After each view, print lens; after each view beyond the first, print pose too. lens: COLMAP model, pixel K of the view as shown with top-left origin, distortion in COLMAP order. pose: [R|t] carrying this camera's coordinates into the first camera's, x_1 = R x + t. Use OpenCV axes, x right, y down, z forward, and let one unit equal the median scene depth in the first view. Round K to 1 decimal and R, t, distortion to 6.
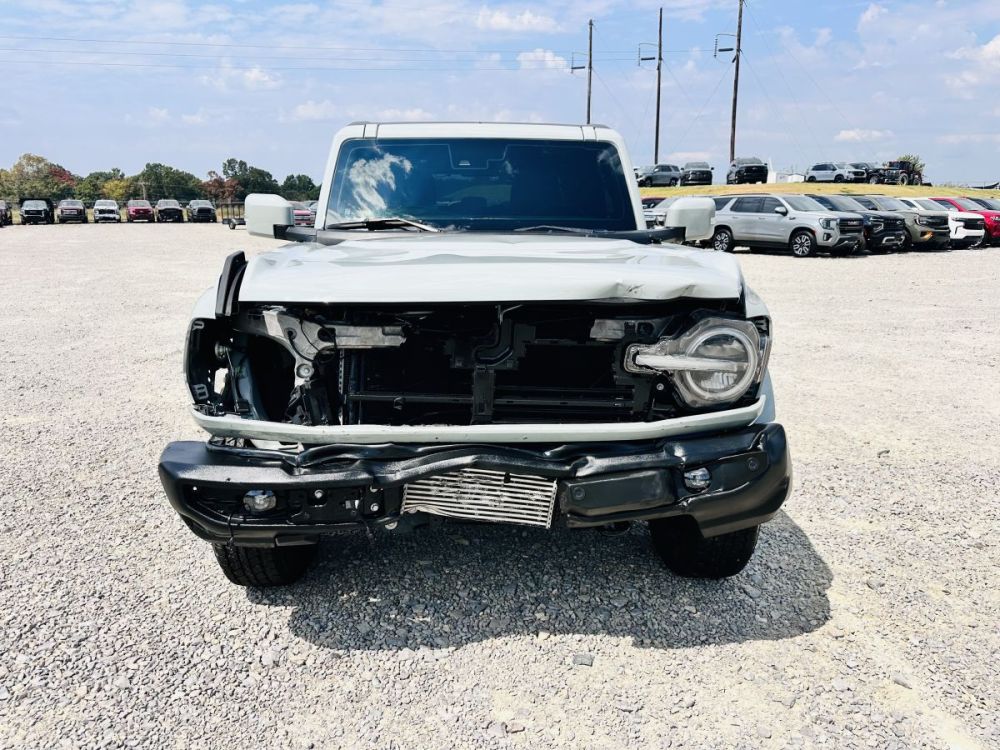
lens RADIAL K [[712.6, 0, 496.3], [0, 712.6, 376.0], [0, 0, 1]] dist [0.037968, -0.047900]
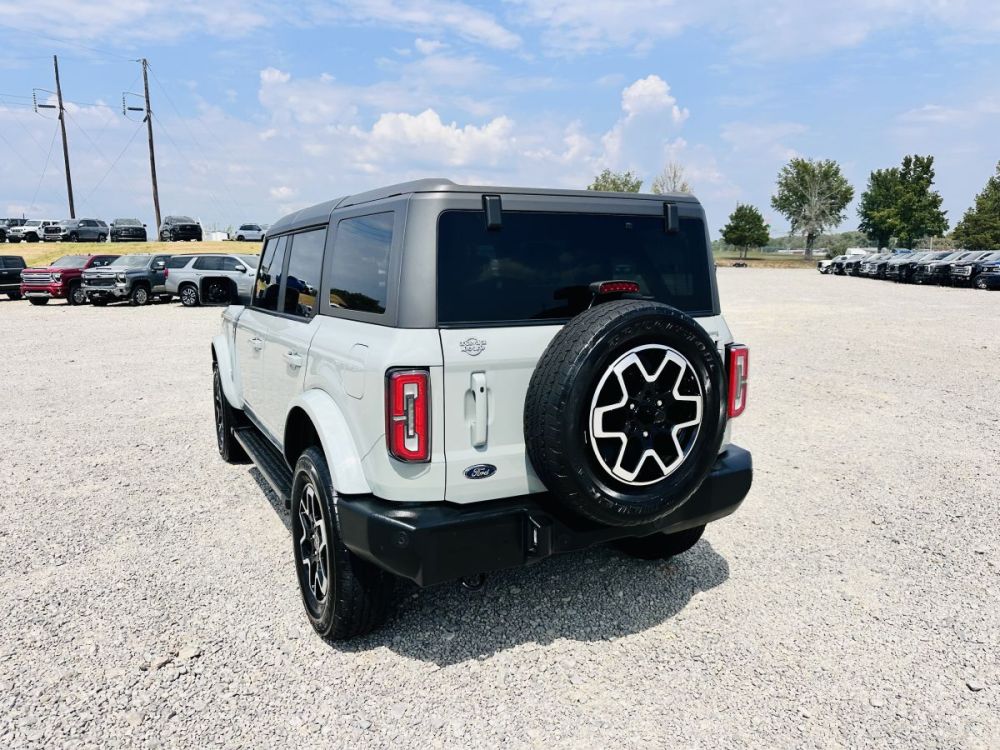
lens RADIAL K [[712.6, 0, 491.9], [0, 712.6, 384.2], [0, 0, 1]] dist [0.037968, -0.047900]
pose [[0.731059, -0.118849, 0.671884, -0.043509], [0.159845, 0.987142, 0.000691, 0.007553], [-0.663327, 0.106892, 0.740656, -0.043913]]
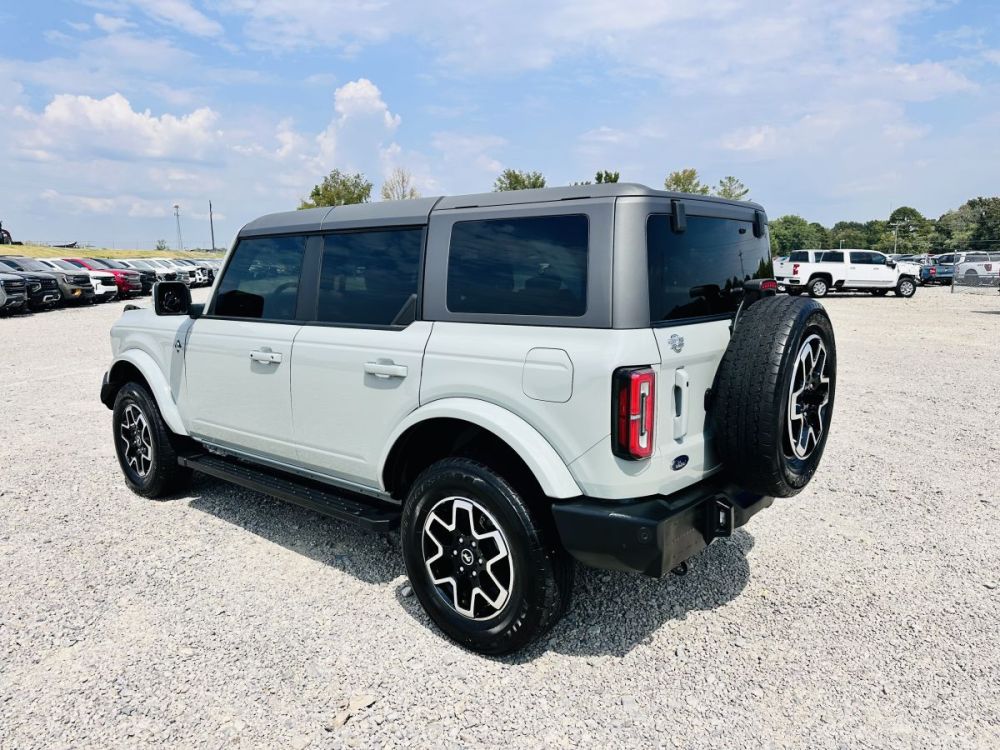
lens RADIAL K [[712.6, 0, 493.7], [0, 712.6, 385.1], [0, 0, 1]] dist [0.037968, -0.047900]
pose [[0.421086, -0.157366, 0.893265, -0.063110], [0.213527, 0.974354, 0.070995, 0.001355], [-0.881529, 0.160841, 0.443889, -0.018396]]
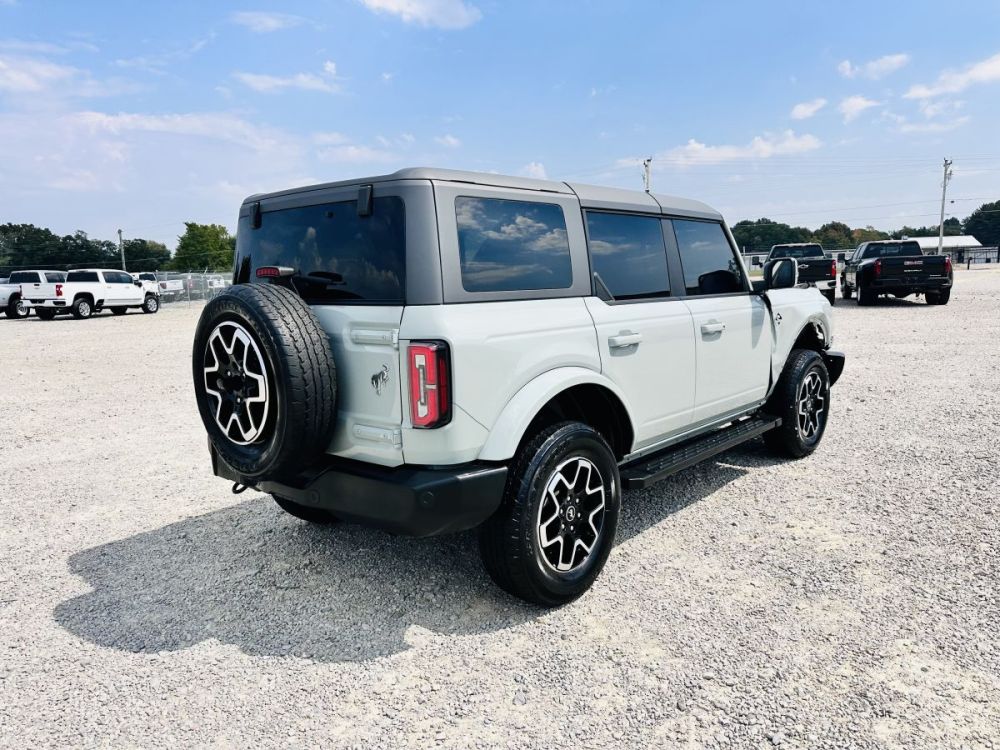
lens RADIAL K [[712.6, 0, 510.0], [0, 712.6, 375.3], [0, 0, 1]] dist [0.037968, -0.047900]
pose [[-0.715996, -0.081756, 0.693300, -0.053005], [0.186842, 0.934446, 0.303152, -0.037504], [-0.672636, 0.346593, -0.653784, 0.158301]]
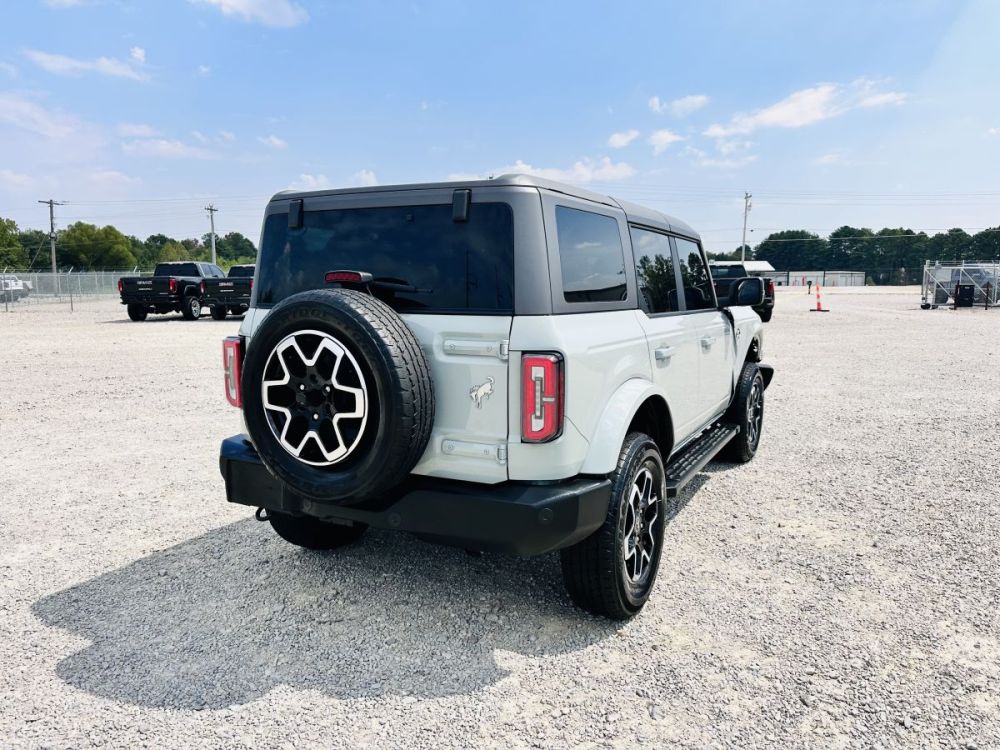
lens RADIAL K [[712.6, 0, 510.4], [0, 712.6, 373.8], [0, 0, 1]] dist [0.037968, -0.047900]
pose [[-0.859395, -0.067776, 0.506800, -0.030957], [0.115968, 0.939509, 0.322294, -0.041181], [-0.497987, 0.335751, -0.799550, 0.172933]]
